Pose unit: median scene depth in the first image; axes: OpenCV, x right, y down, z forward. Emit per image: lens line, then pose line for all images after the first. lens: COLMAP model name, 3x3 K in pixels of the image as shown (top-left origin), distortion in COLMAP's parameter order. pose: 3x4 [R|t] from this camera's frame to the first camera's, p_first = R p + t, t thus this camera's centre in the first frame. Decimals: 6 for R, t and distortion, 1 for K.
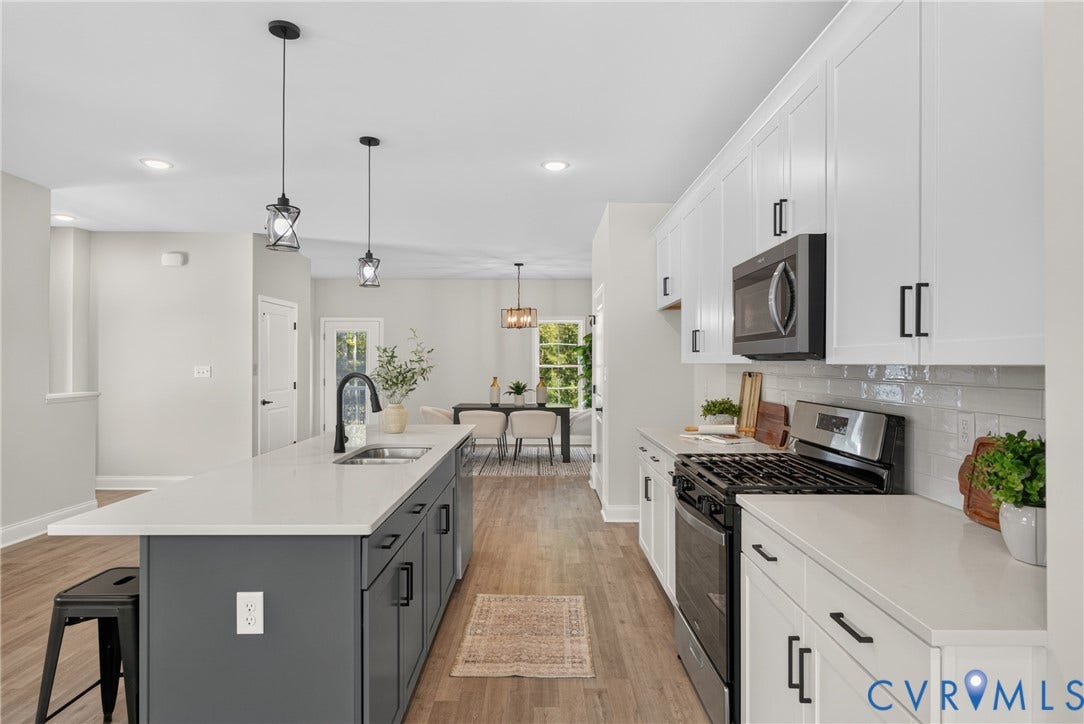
lens RADIAL K [[673.4, 0, 562.2], [0, 673.4, 361.8], [0, 0, 1]] dist [0.001781, 0.000085]
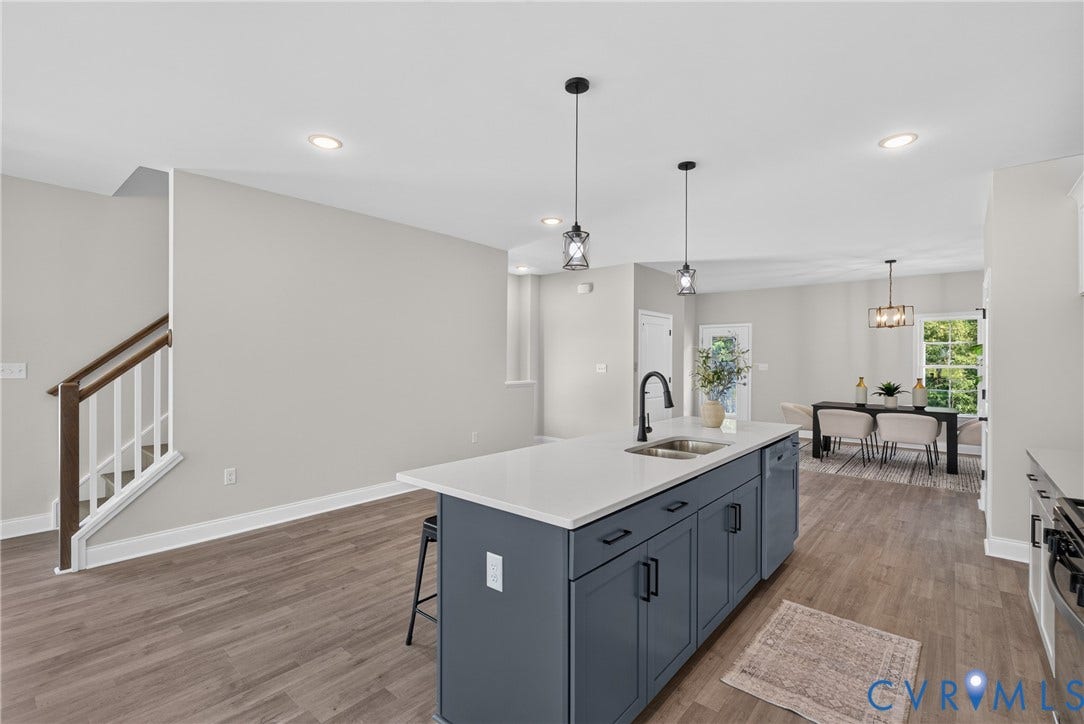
lens RADIAL K [[517.4, 0, 512.4], [0, 517.4, 361.4], [0, 0, 1]] dist [-0.002024, 0.000109]
pose [[0.729746, 0.003498, -0.683710, 0.073049], [-0.002836, 0.999994, 0.002089, -0.001422], [0.683713, 0.000415, 0.729751, 0.134946]]
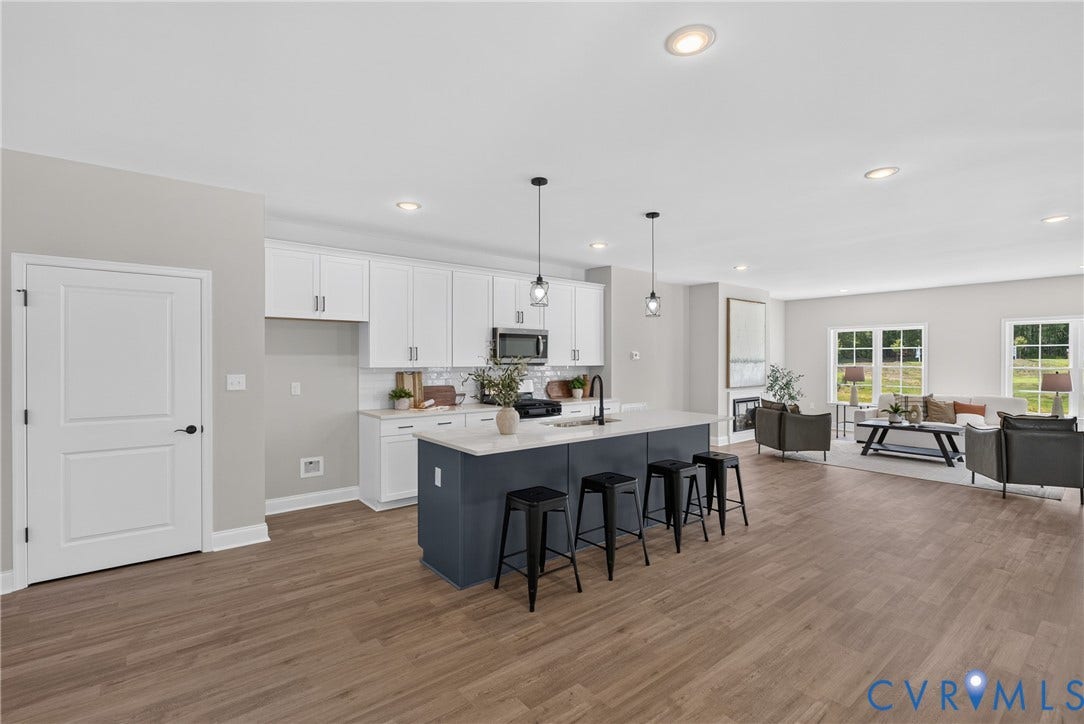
lens RADIAL K [[497.2, 0, 545.2], [0, 497.2, 363.7], [0, 0, 1]] dist [0.000119, 0.000350]
pose [[-0.633817, -0.010883, 0.773406, -0.726884], [-0.005671, 0.999940, 0.009424, -0.013112], [-0.773462, 0.001587, -0.633840, 1.176762]]
